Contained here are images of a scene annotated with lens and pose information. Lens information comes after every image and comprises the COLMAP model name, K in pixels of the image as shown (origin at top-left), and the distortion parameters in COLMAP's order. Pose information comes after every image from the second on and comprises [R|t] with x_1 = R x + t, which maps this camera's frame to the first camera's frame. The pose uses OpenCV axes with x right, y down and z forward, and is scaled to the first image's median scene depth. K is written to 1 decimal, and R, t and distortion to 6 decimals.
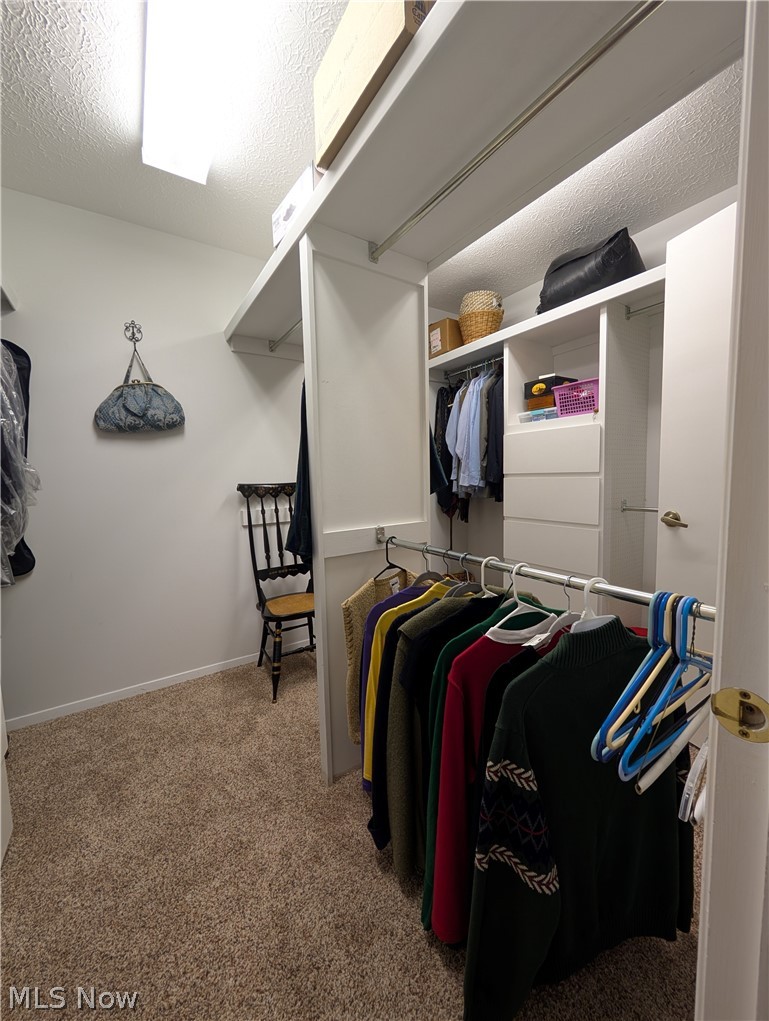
lens RADIAL K [[387.1, 0, 384.5], [0, 387.1, 510.5], [0, 0, 1]] dist [0.000086, 0.000143]
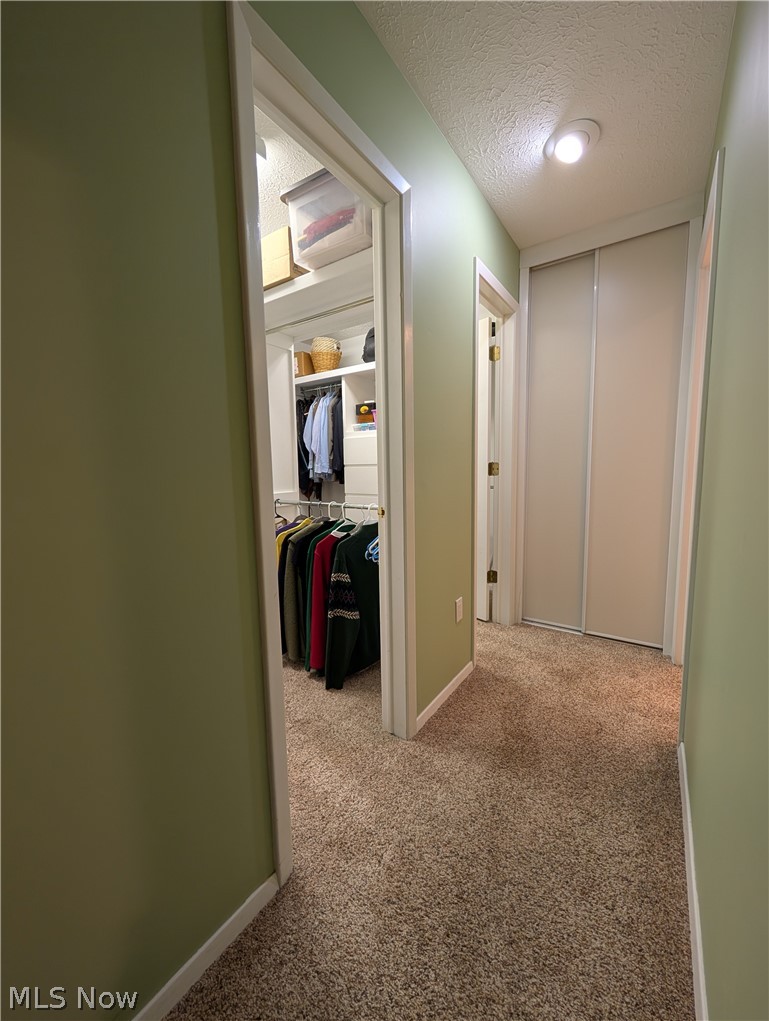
lens RADIAL K [[387.1, 0, 384.5], [0, 387.1, 510.5], [0, 0, 1]] dist [0.000086, 0.000143]
pose [[0.930125, -0.030913, 0.365939, -0.098180], [0.024957, 0.999468, 0.020998, 0.053998], [-0.366393, -0.010398, 0.930402, -0.443107]]
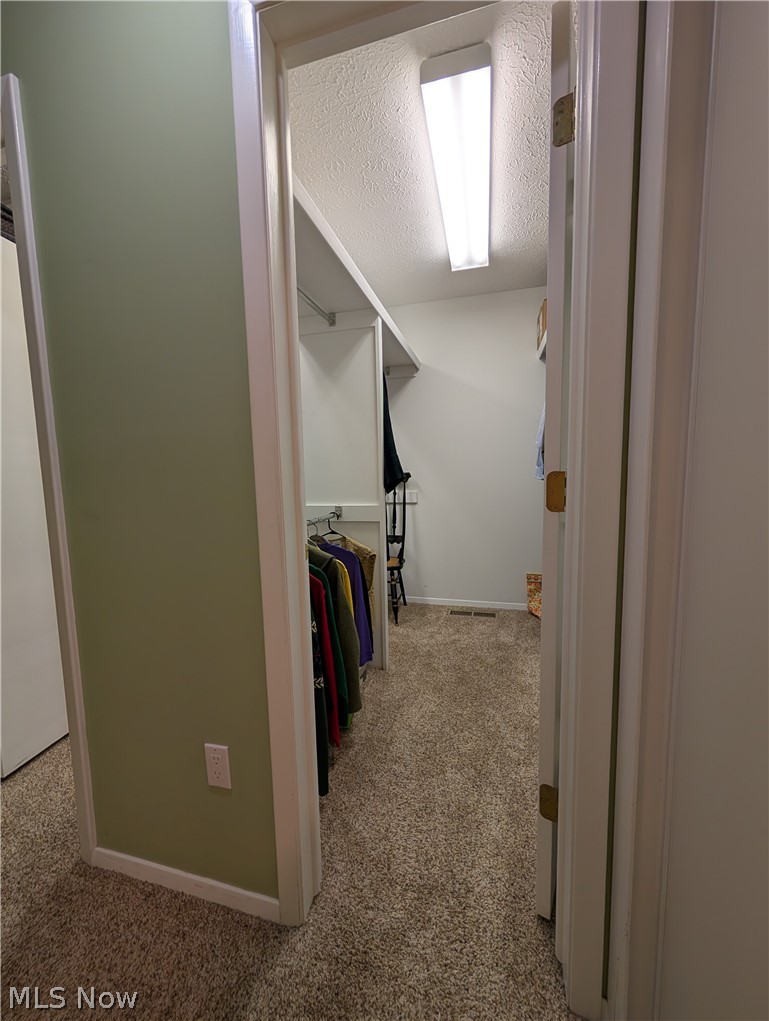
lens RADIAL K [[387.1, 0, 384.5], [0, 387.1, 510.5], [0, 0, 1]] dist [0.000086, 0.000143]
pose [[0.661524, 0.091763, -0.744288, 0.714898], [-0.058762, 0.995777, 0.070541, -0.031905], [0.747618, -0.002929, 0.664123, 0.092603]]
